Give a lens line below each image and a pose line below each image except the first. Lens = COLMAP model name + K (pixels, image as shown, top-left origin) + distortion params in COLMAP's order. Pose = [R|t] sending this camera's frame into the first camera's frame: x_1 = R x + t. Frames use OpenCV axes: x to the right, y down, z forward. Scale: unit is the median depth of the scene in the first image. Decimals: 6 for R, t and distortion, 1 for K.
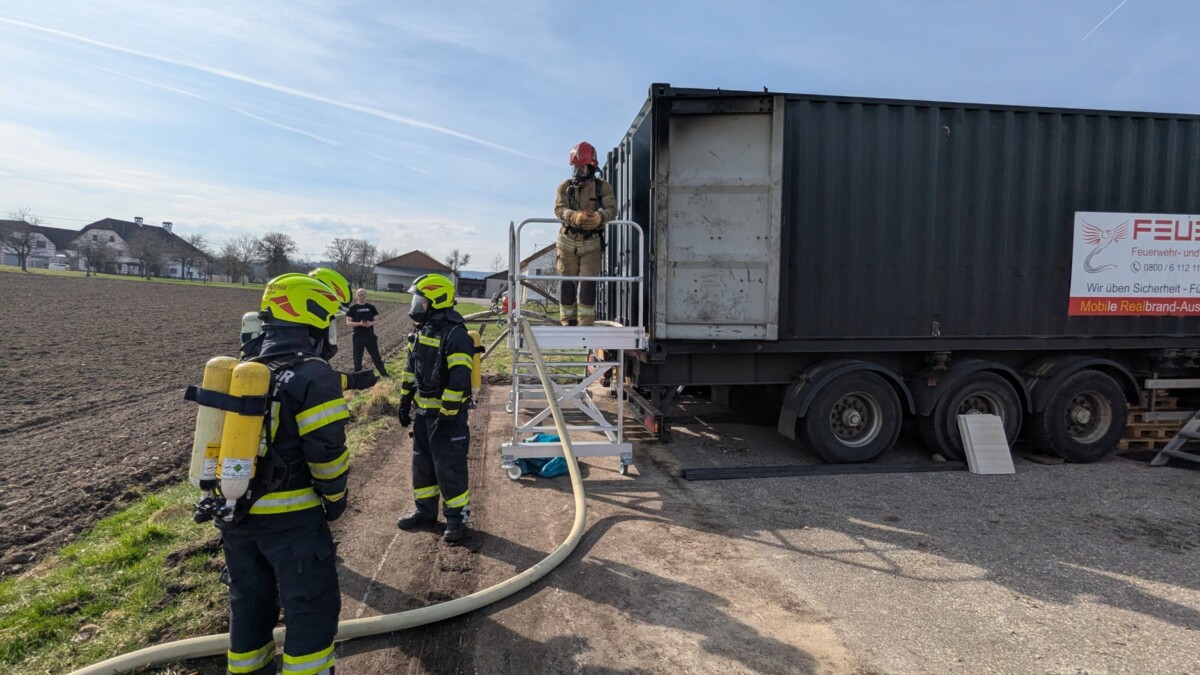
lens RADIAL K [[562.7, 0, 600.0], [0, 562.7, 337.5], [0, 0, 1]] dist [0.003942, 0.000772]
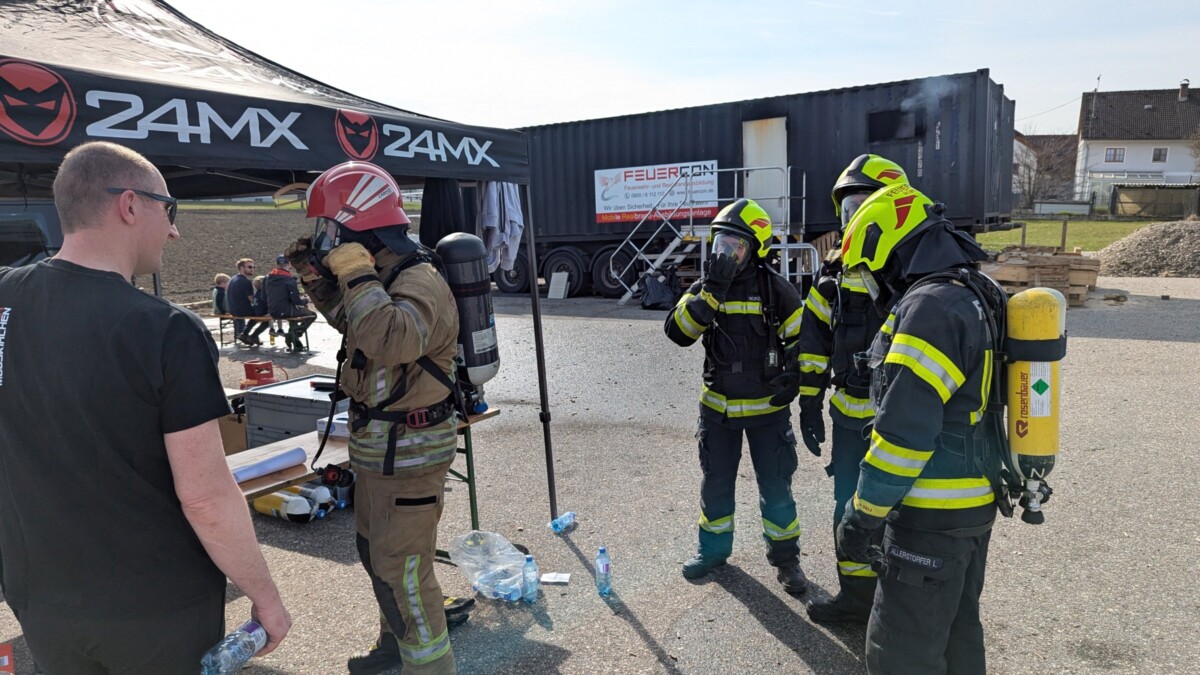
lens RADIAL K [[838.9, 0, 596.8], [0, 838.9, 349.1], [0, 0, 1]] dist [0.060307, -0.062481]
pose [[0.785363, 0.051082, -0.616924, 2.724043], [0.004370, 0.996107, 0.088042, 0.147013], [0.619019, -0.071841, 0.782083, -1.383881]]
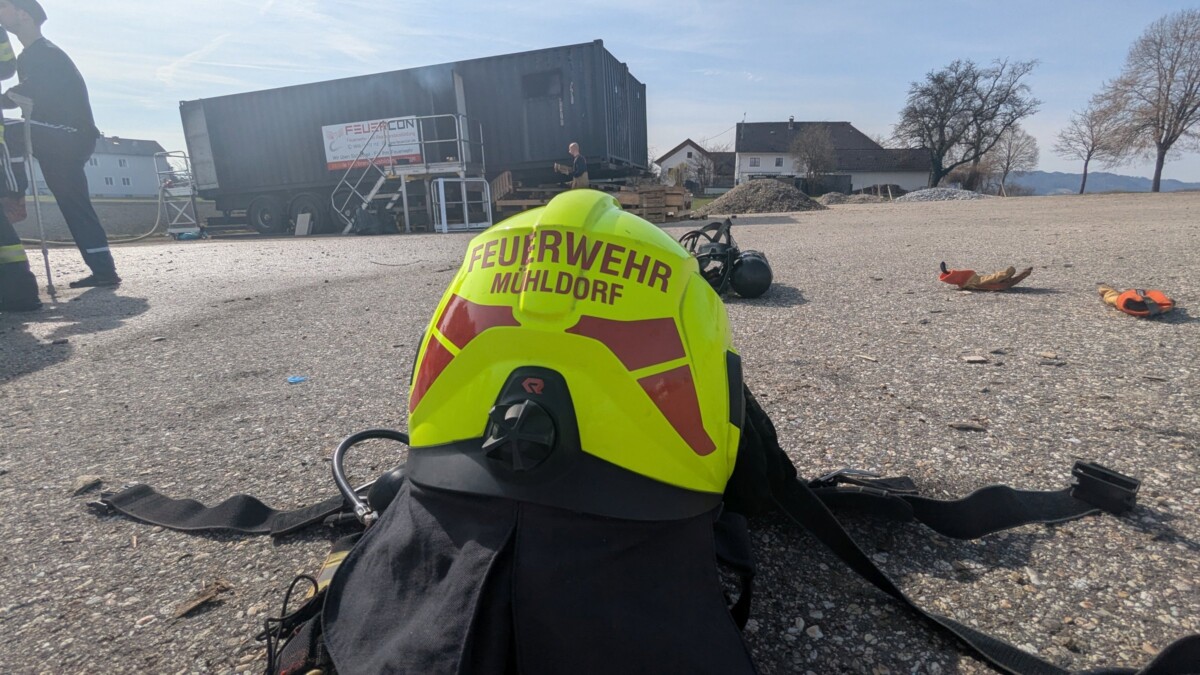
lens RADIAL K [[553.8, 0, 600.0], [0, 553.8, 337.5], [0, 0, 1]] dist [-0.003937, 0.000629]
pose [[0.915207, 0.035571, -0.401411, 2.925948], [0.032568, 0.986310, 0.161655, 0.329660], [0.401666, -0.161021, 0.901519, -0.816220]]
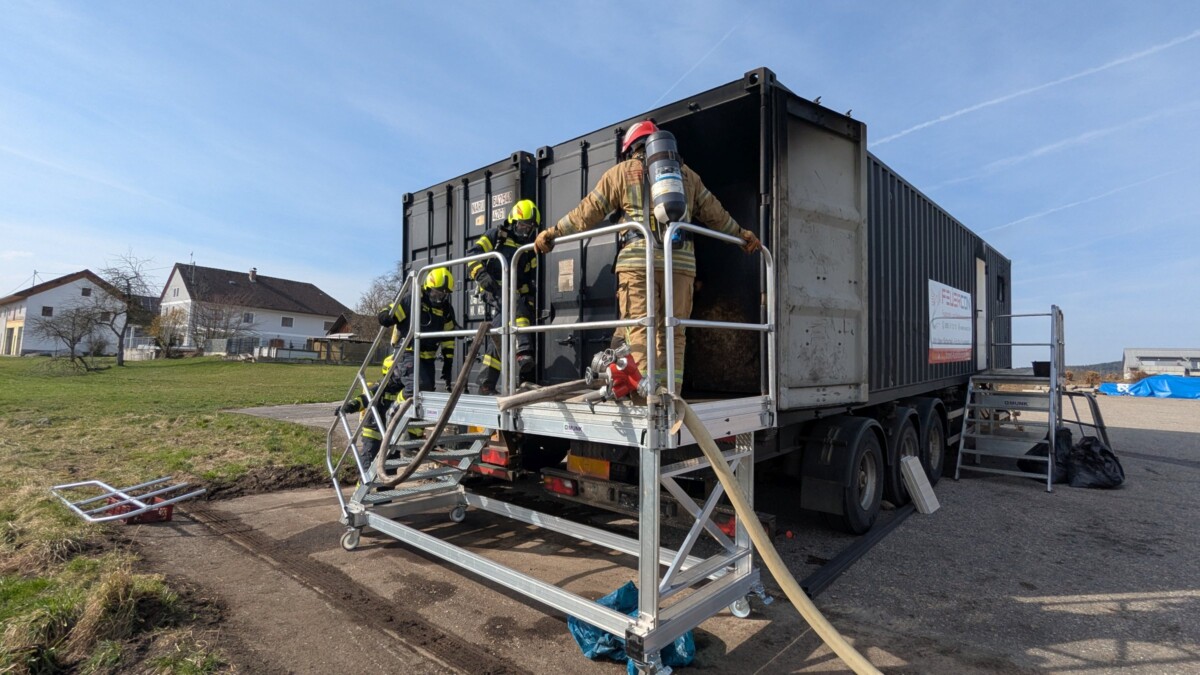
lens RADIAL K [[562.7, 0, 600.0], [0, 562.7, 337.5], [0, 0, 1]] dist [0.003942, 0.000772]
pose [[0.771077, 0.006819, 0.636706, -0.482538], [0.047954, 0.996481, -0.068745, -0.046837], [-0.634934, 0.083540, 0.768036, 0.522899]]
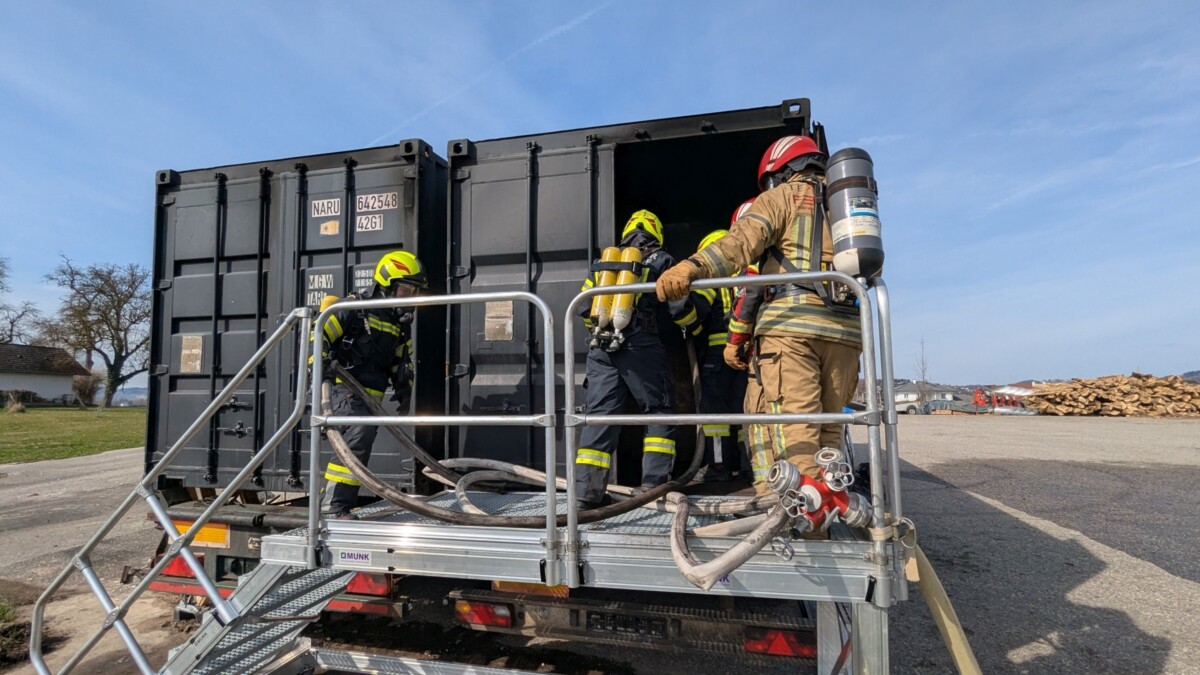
lens RADIAL K [[553.8, 0, 600.0], [0, 553.8, 337.5], [0, 0, 1]] dist [-0.003937, 0.000629]
pose [[0.366923, 0.052576, 0.928764, -0.507582], [0.075042, 0.993475, -0.085886, -0.123103], [-0.927219, 0.101210, 0.360584, 0.897099]]
